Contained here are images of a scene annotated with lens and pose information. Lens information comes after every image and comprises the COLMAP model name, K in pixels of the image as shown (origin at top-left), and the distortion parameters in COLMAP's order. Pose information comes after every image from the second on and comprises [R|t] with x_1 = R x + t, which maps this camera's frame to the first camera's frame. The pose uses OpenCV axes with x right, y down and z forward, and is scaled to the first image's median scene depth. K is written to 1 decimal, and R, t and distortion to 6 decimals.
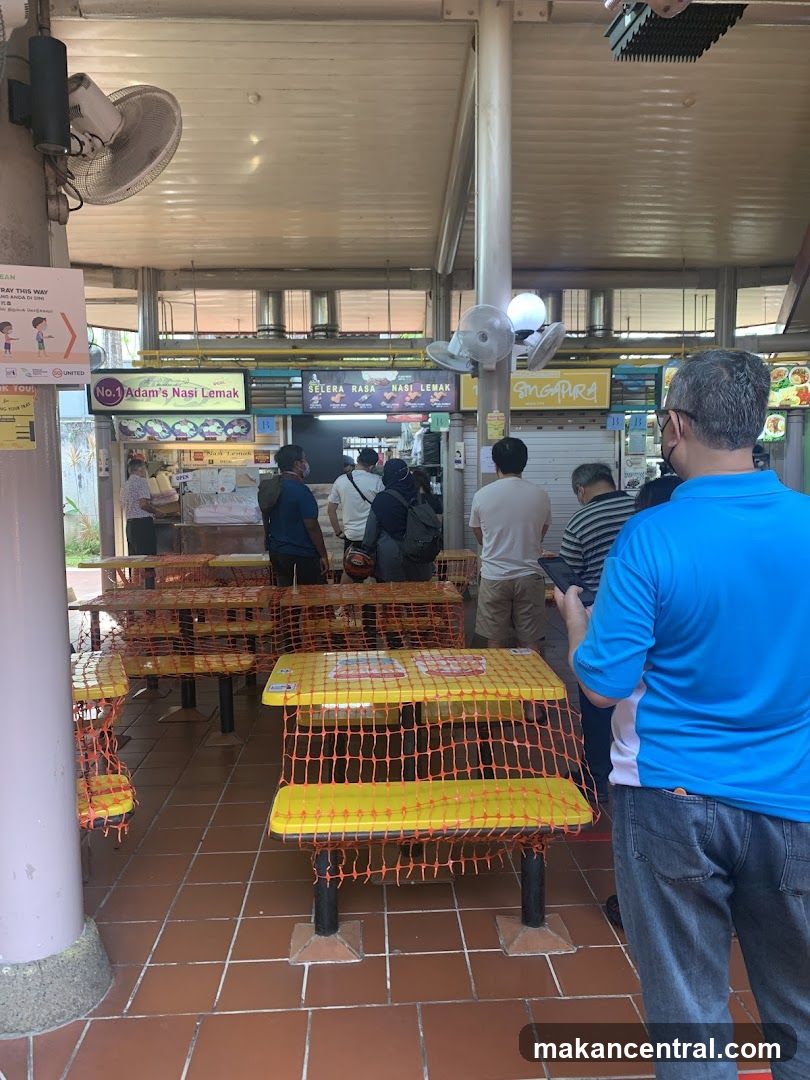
lens RADIAL K [[784.1, 0, 405.0], [0, 784.1, 540.0], [0, 0, 1]] dist [0.136692, -0.461365]
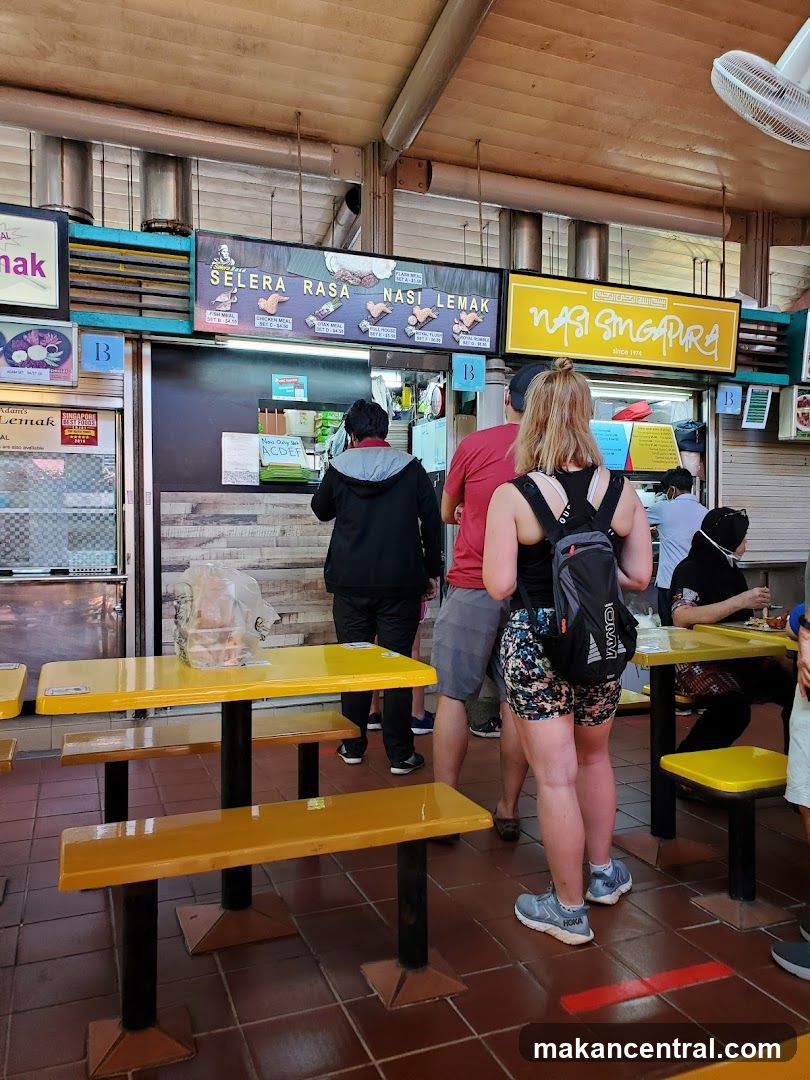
lens RADIAL K [[822.2, 0, 389.2], [0, 822.2, 561.0], [0, 0, 1]] dist [0.001751, 0.000410]
pose [[0.950102, 0.000134, 0.311939, -0.170855], [0.016657, 0.998551, -0.051162, -0.002857], [-0.311494, 0.053805, 0.948724, 0.527850]]
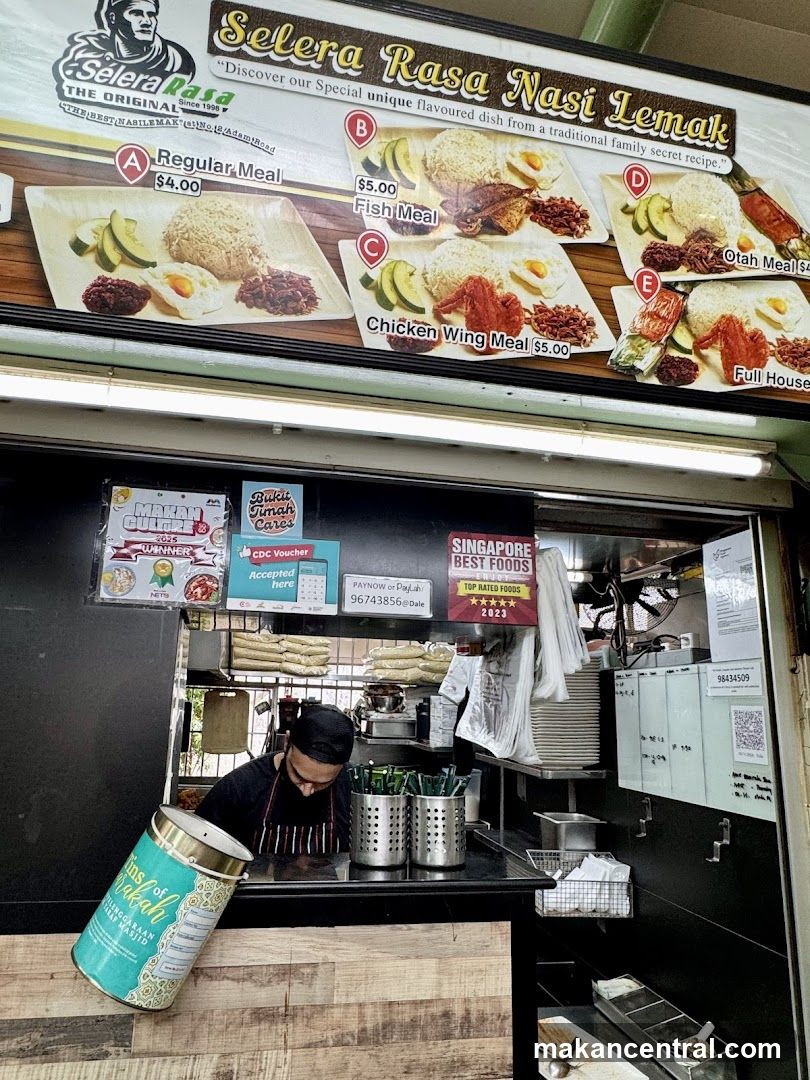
lens RADIAL K [[649.0, 0, 365.2], [0, 649.0, 564.3], [0, 0, 1]] dist [-0.004058, 0.003133]
pose [[0.990503, 0.073923, 0.115925, -0.061724], [-0.035715, 0.952557, -0.302258, -0.107757], [-0.132769, 0.295247, 0.946151, 0.926665]]
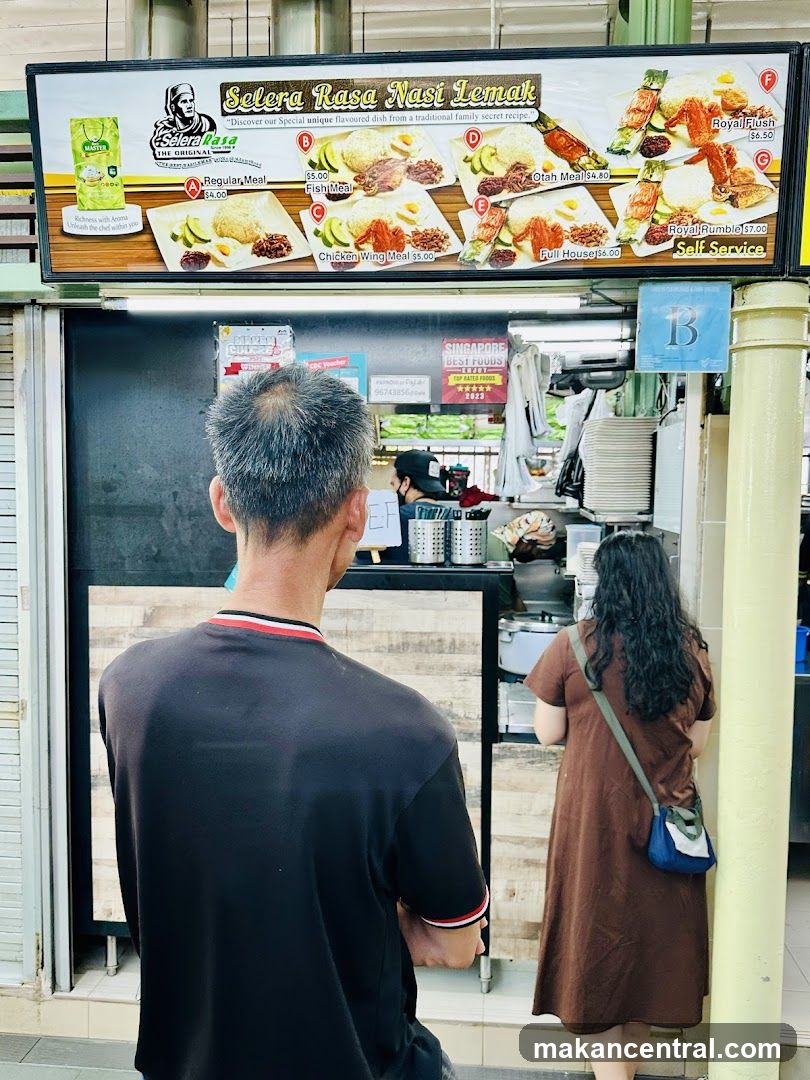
lens RADIAL K [[935.4, 0, 405.0], [0, 935.4, 540.0], [0, 0, 1]] dist [0.137826, -0.295492]
pose [[0.989531, 0.032835, -0.140534, 0.007126], [-0.036915, 0.998966, -0.026524, -0.086783], [0.139518, 0.031434, 0.989721, 0.759843]]
